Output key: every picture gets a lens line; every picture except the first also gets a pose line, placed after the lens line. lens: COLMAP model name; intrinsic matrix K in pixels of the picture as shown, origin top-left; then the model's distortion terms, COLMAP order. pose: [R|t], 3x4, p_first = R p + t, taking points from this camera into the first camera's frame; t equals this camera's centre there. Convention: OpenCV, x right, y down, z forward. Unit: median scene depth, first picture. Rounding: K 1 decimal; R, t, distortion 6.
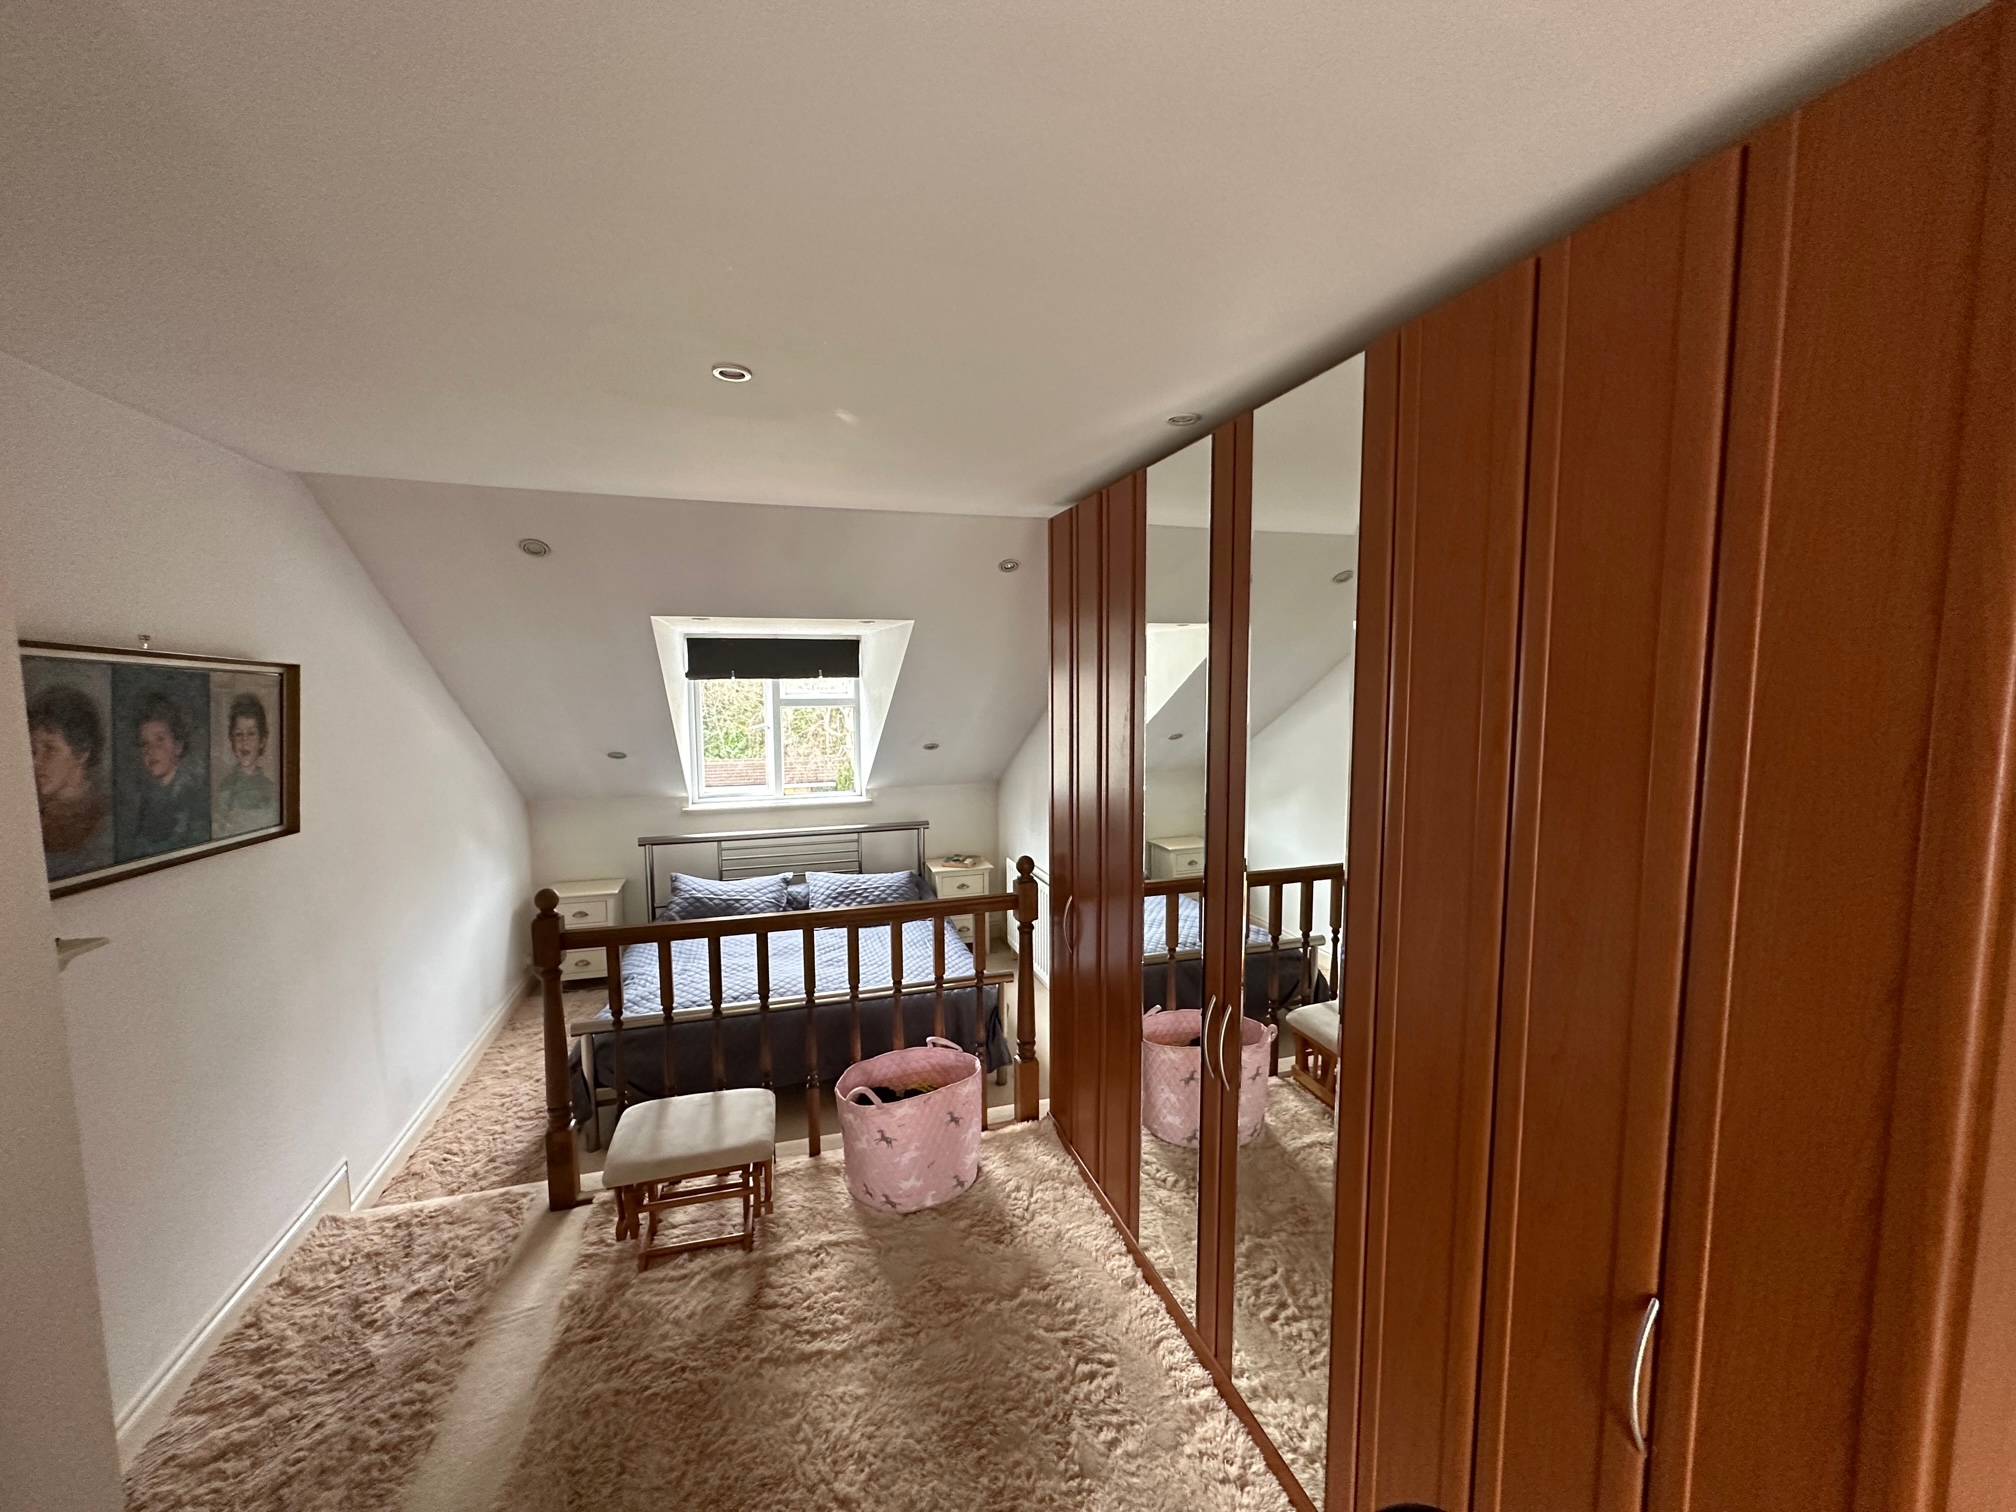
lens RADIAL K [[801.4, 0, 1008.8], [0, 801.4, 751.7], [0, 0, 1]] dist [-0.001011, 0.000037]
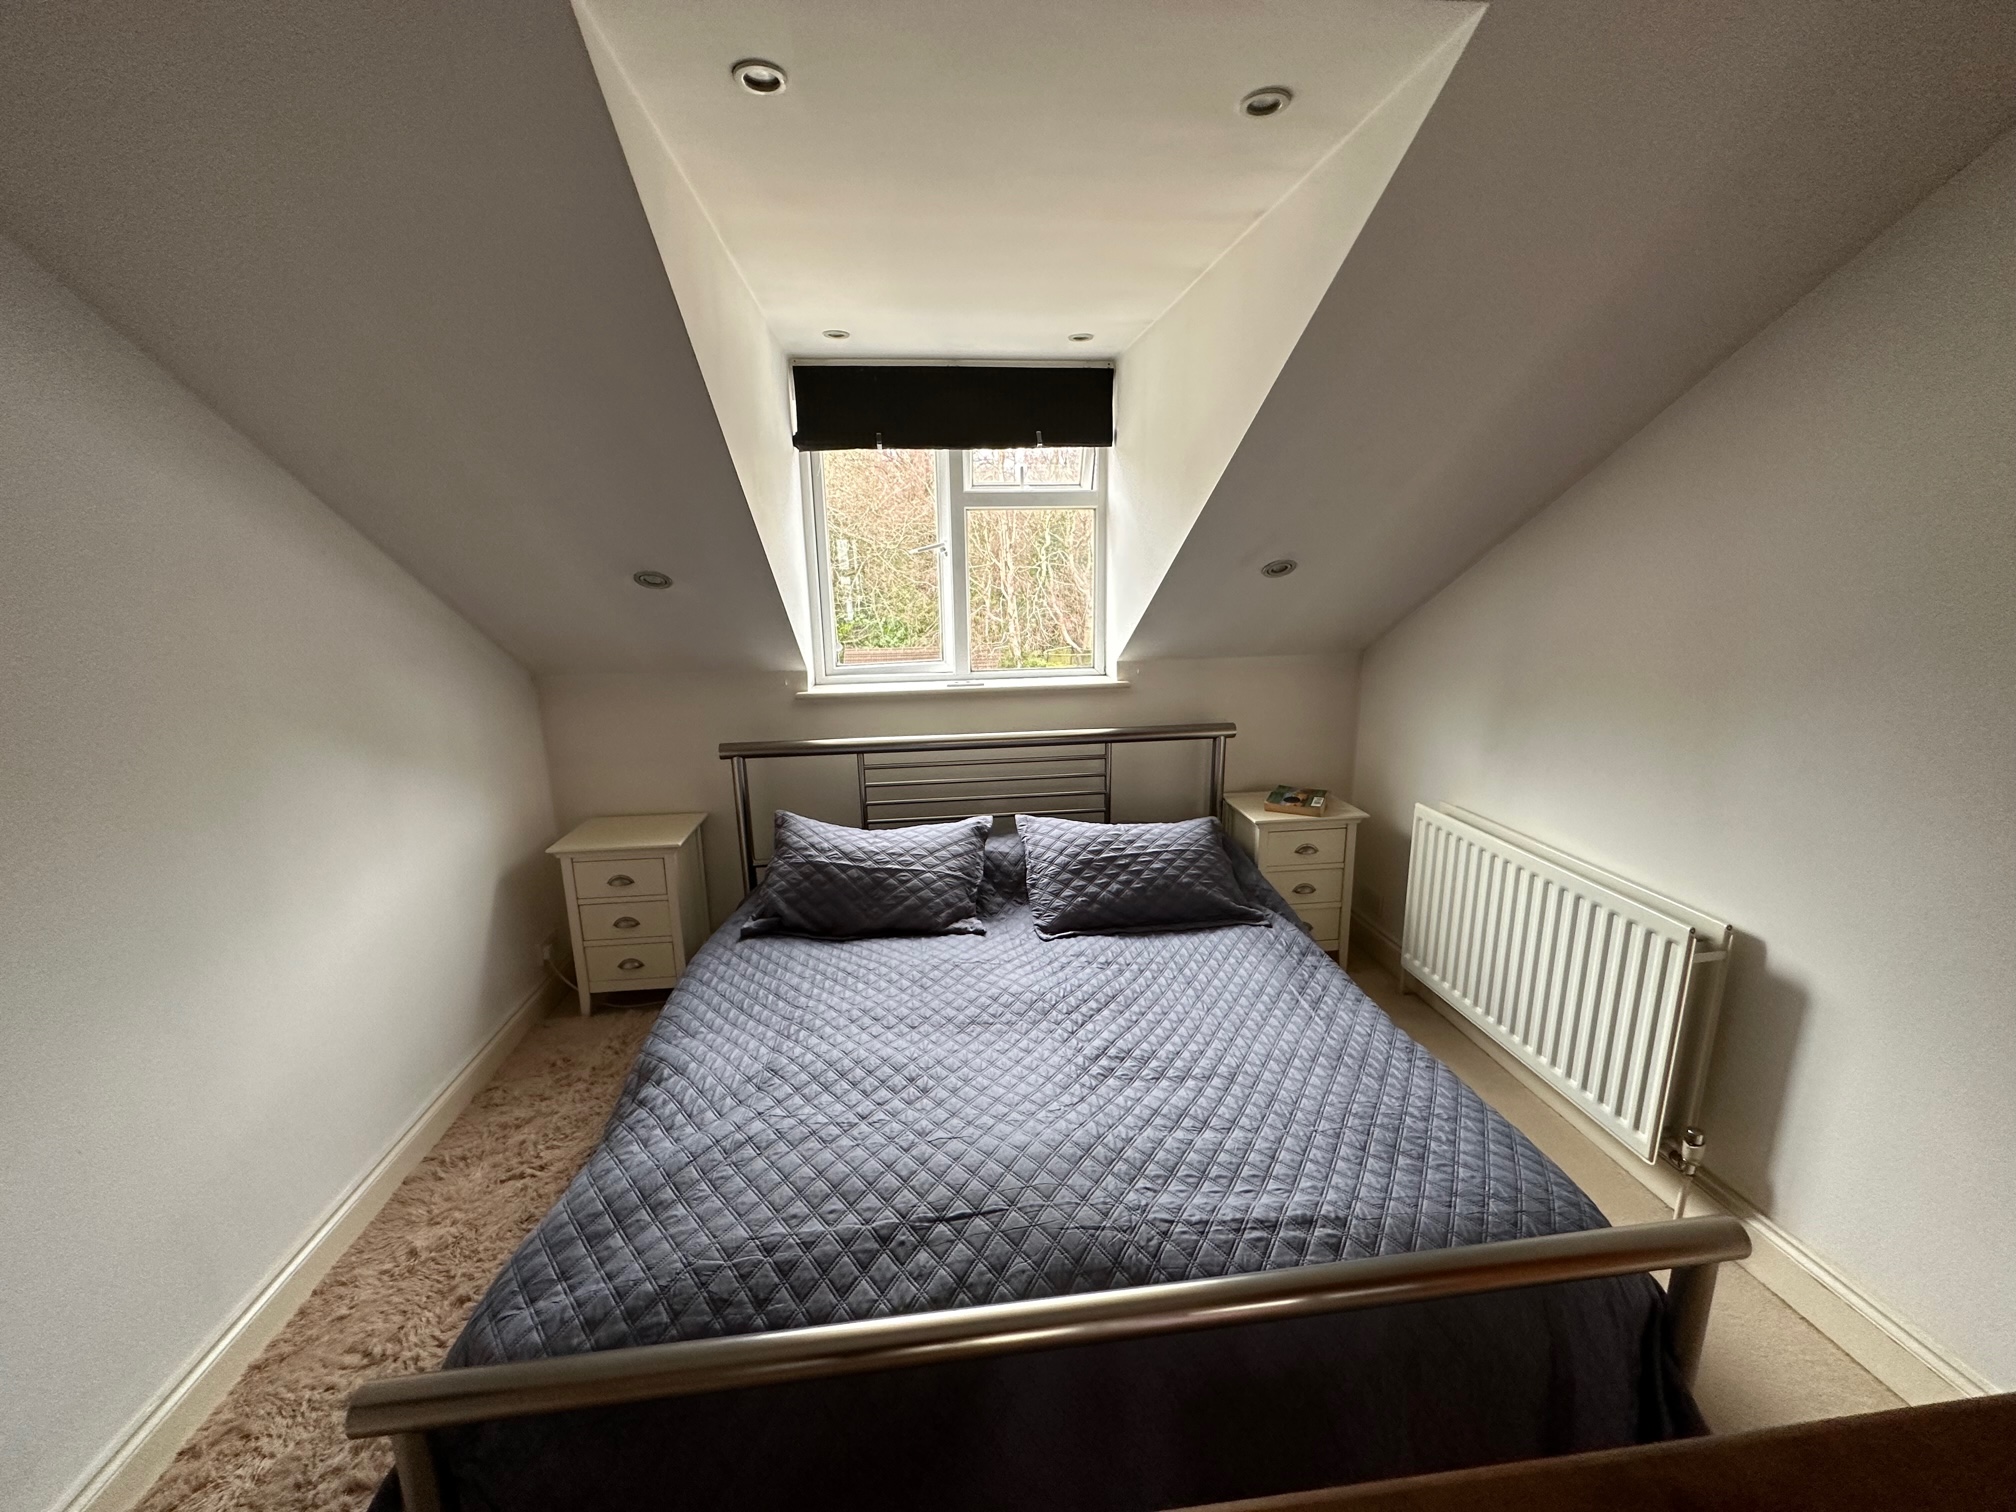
lens RADIAL K [[801.4, 0, 1008.8], [0, 801.4, 751.7], [0, 0, 1]] dist [-0.001011, 0.000037]
pose [[0.982146, 0.028713, -0.185916, -0.159711], [-0.003826, 0.991127, 0.132860, 0.037737], [0.188081, -0.129776, 0.973542, 0.485252]]
